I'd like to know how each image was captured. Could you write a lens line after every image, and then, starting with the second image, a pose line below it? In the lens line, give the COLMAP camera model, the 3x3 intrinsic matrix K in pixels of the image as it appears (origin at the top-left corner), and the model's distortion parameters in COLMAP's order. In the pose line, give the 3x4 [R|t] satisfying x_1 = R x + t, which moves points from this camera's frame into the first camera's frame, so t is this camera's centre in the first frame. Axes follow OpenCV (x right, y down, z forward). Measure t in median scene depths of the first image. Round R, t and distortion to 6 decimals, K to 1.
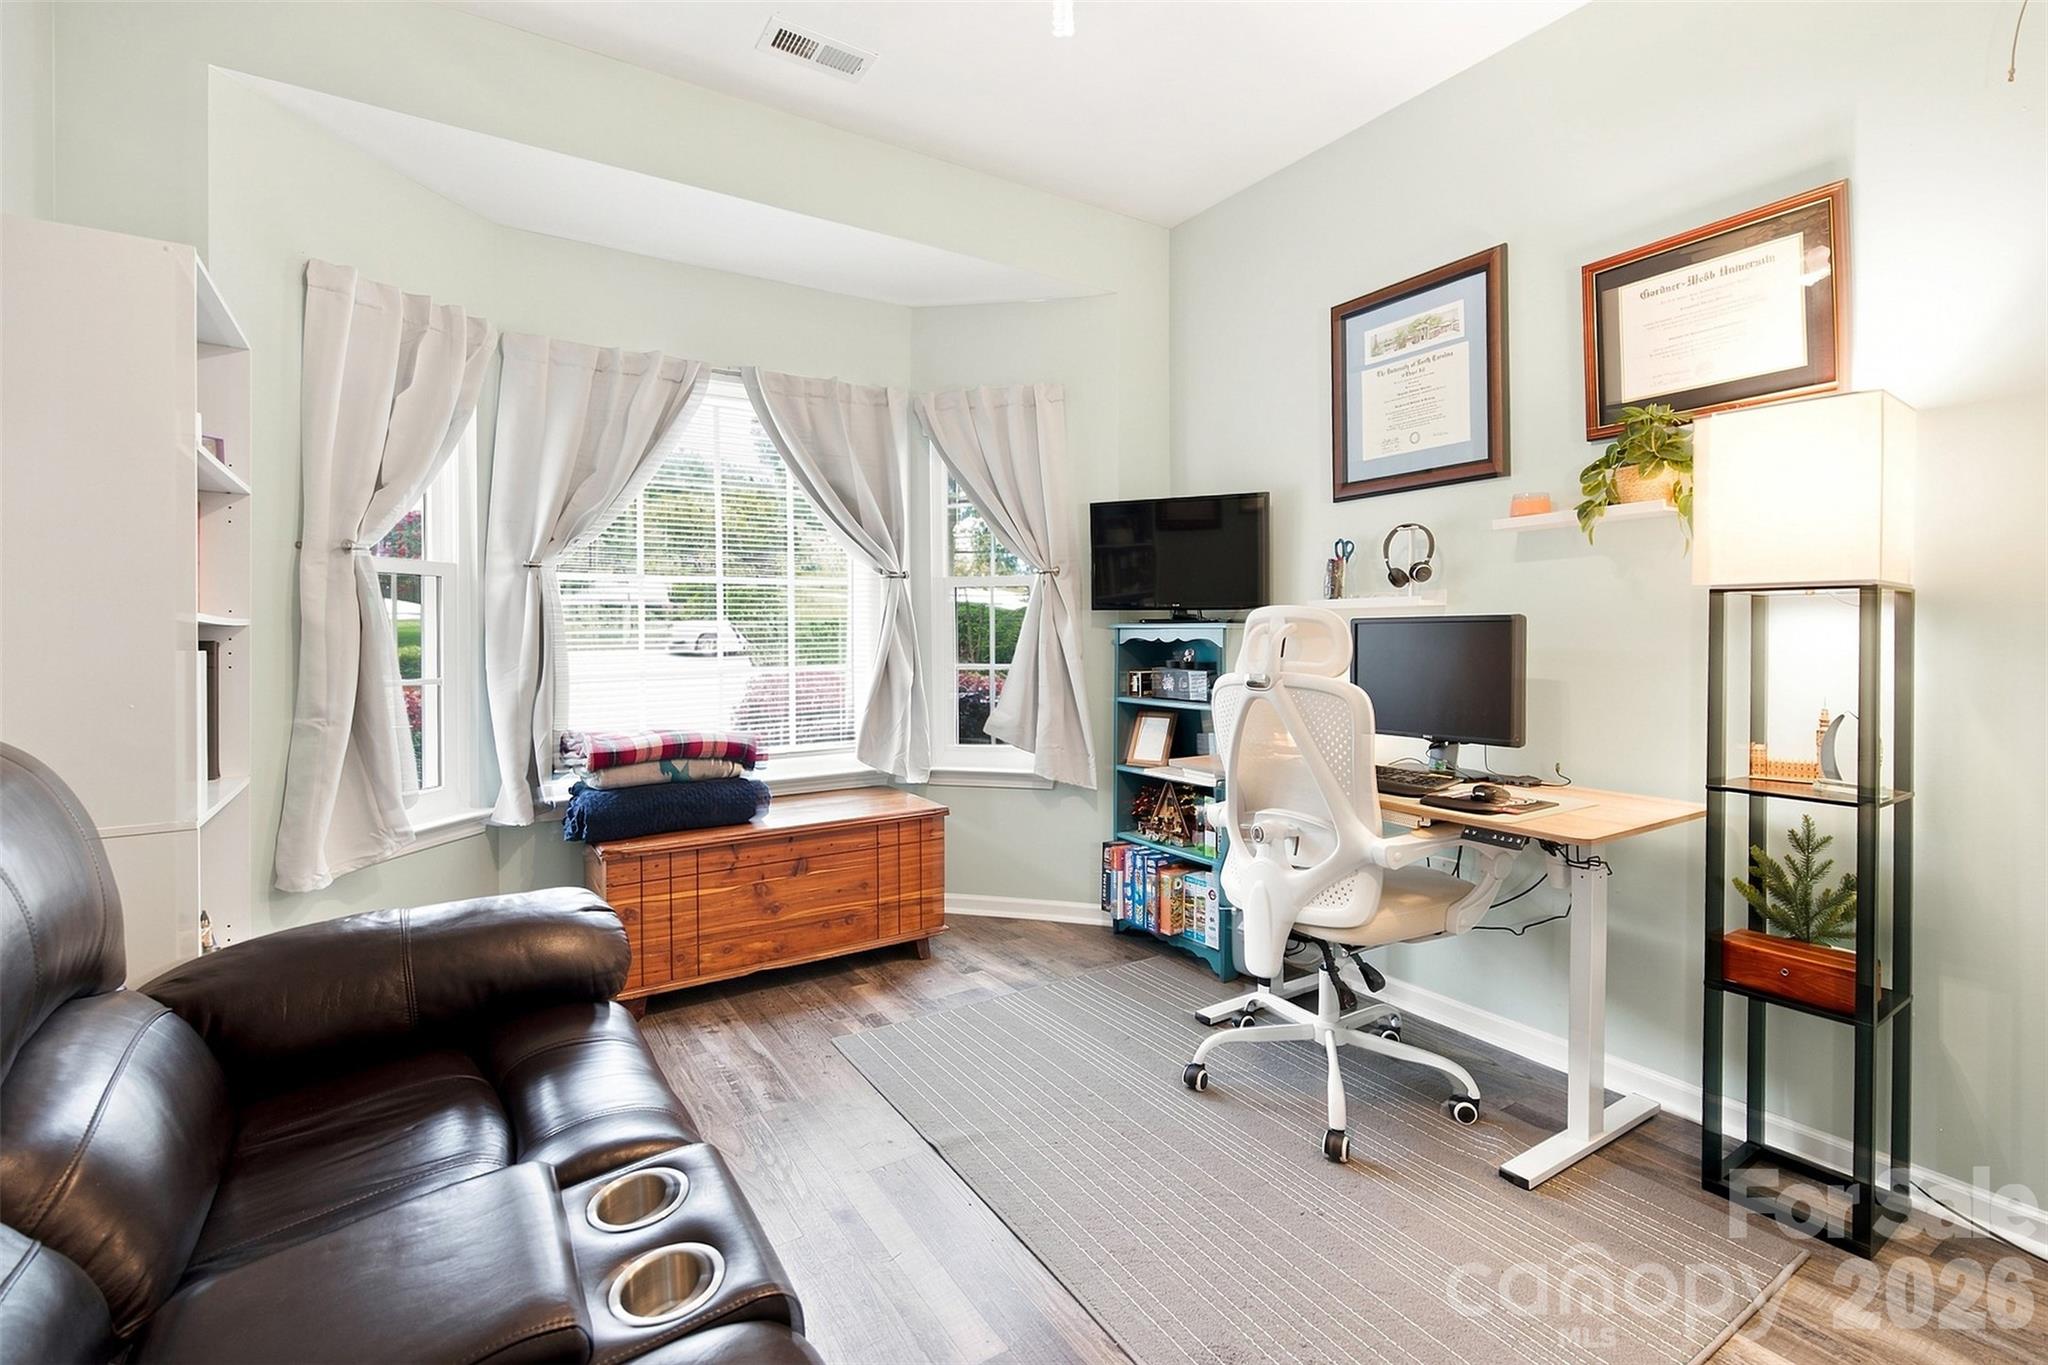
lens RADIAL K [[908.6, 0, 1022.8], [0, 908.6, 634.8], [0, 0, 1]] dist [0.001147, 0.000106]
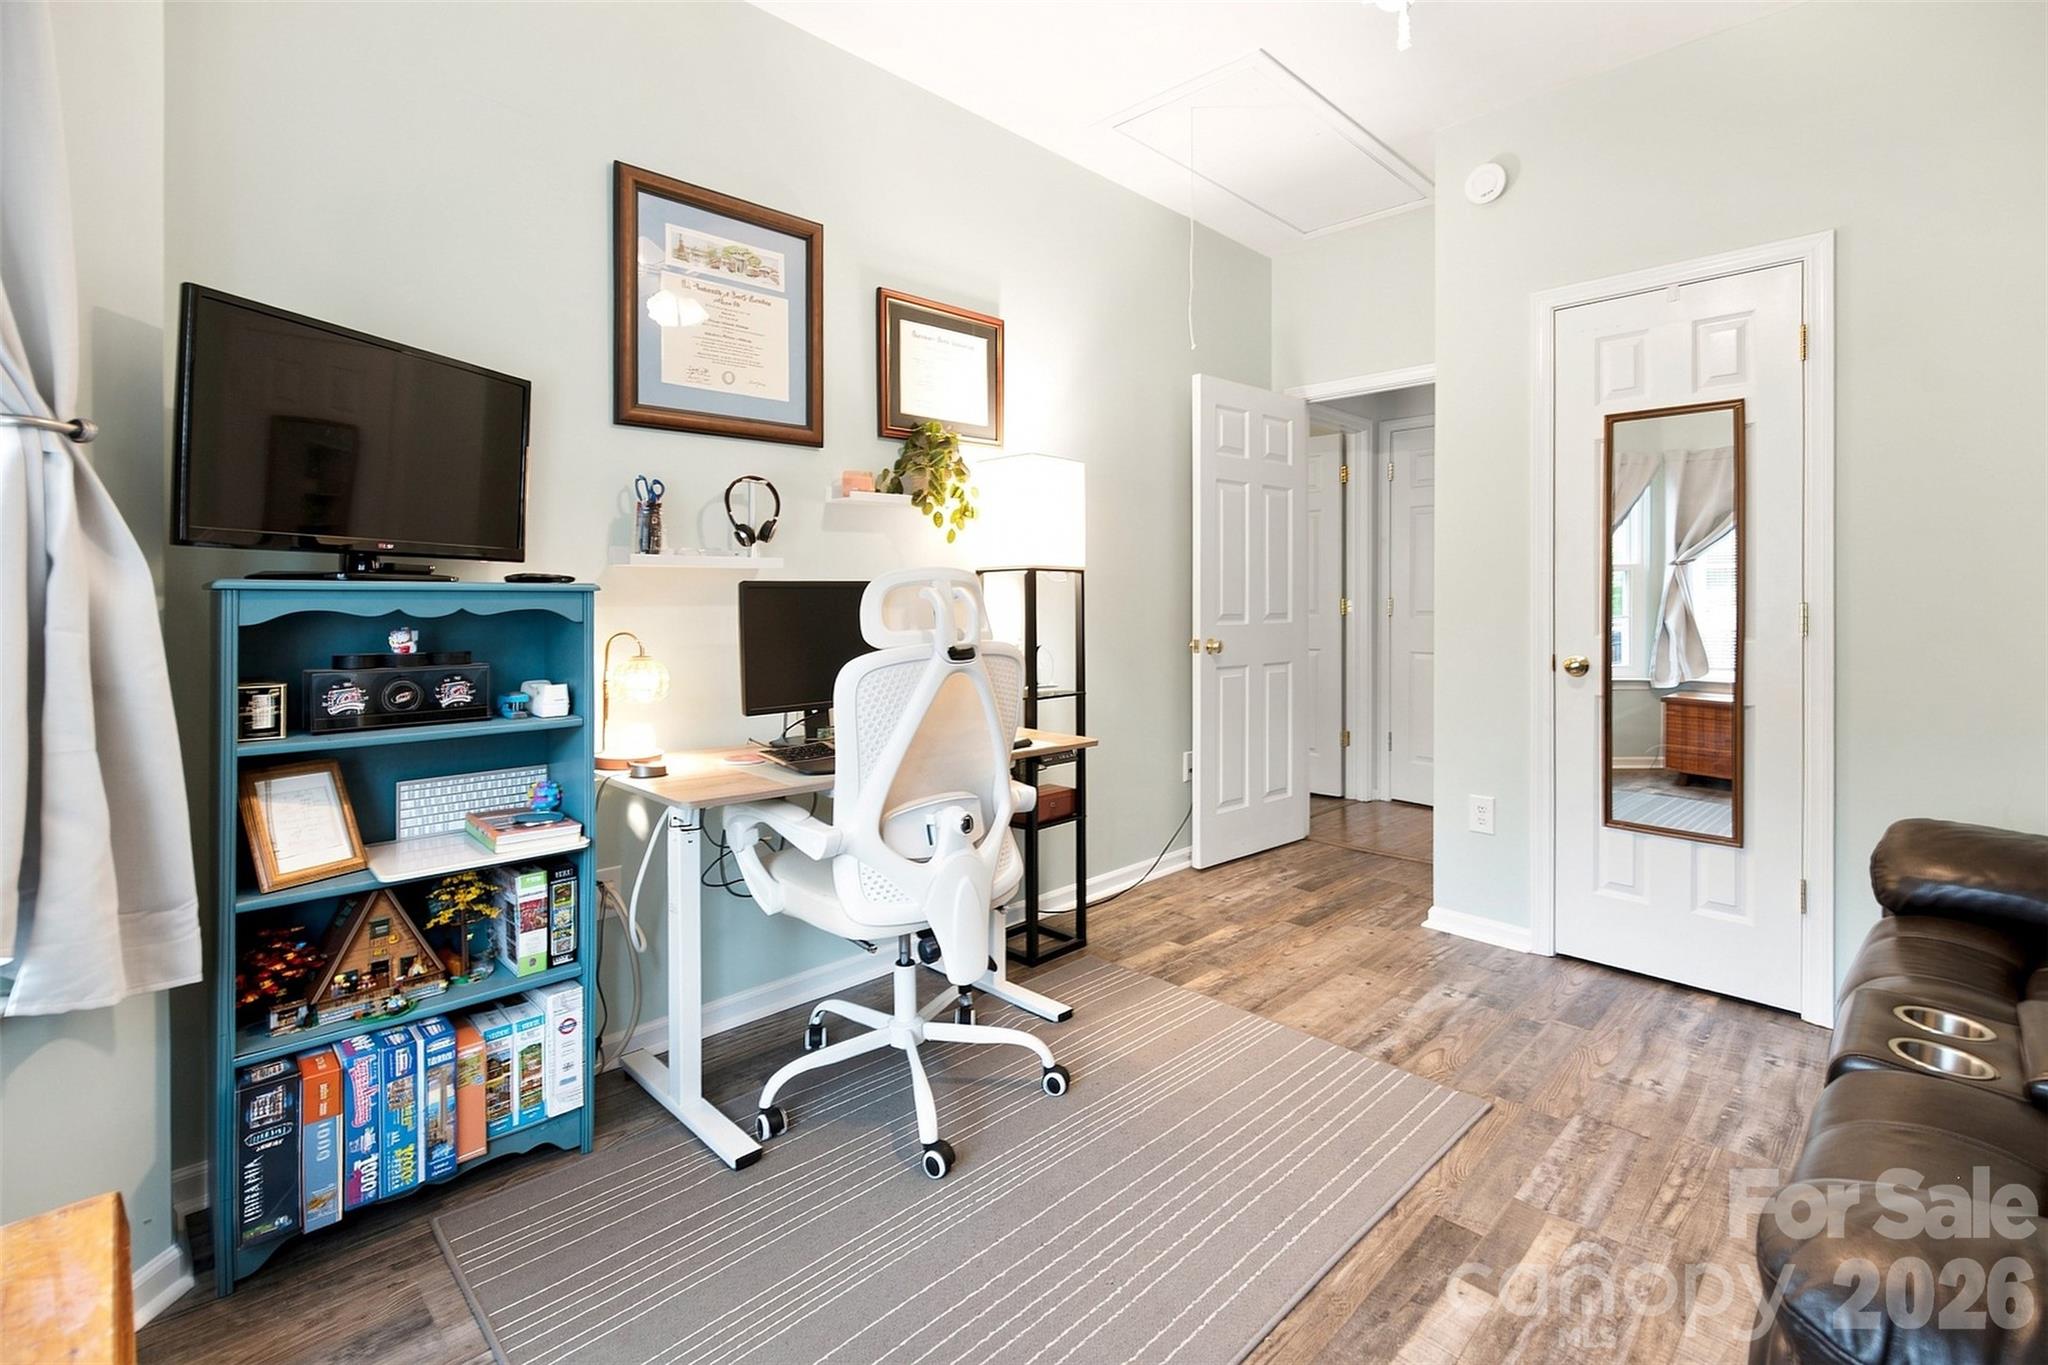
lens RADIAL K [[938.0, 0, 1020.5], [0, 938.0, 599.5], [0, 0, 1]] dist [0.000146, 0.000074]
pose [[-0.200099, 0.000970, 0.979775, -0.518353], [0.007937, 0.999968, 0.000631, 0.000659], [-0.979743, 0.007903, -0.200101, 0.903445]]
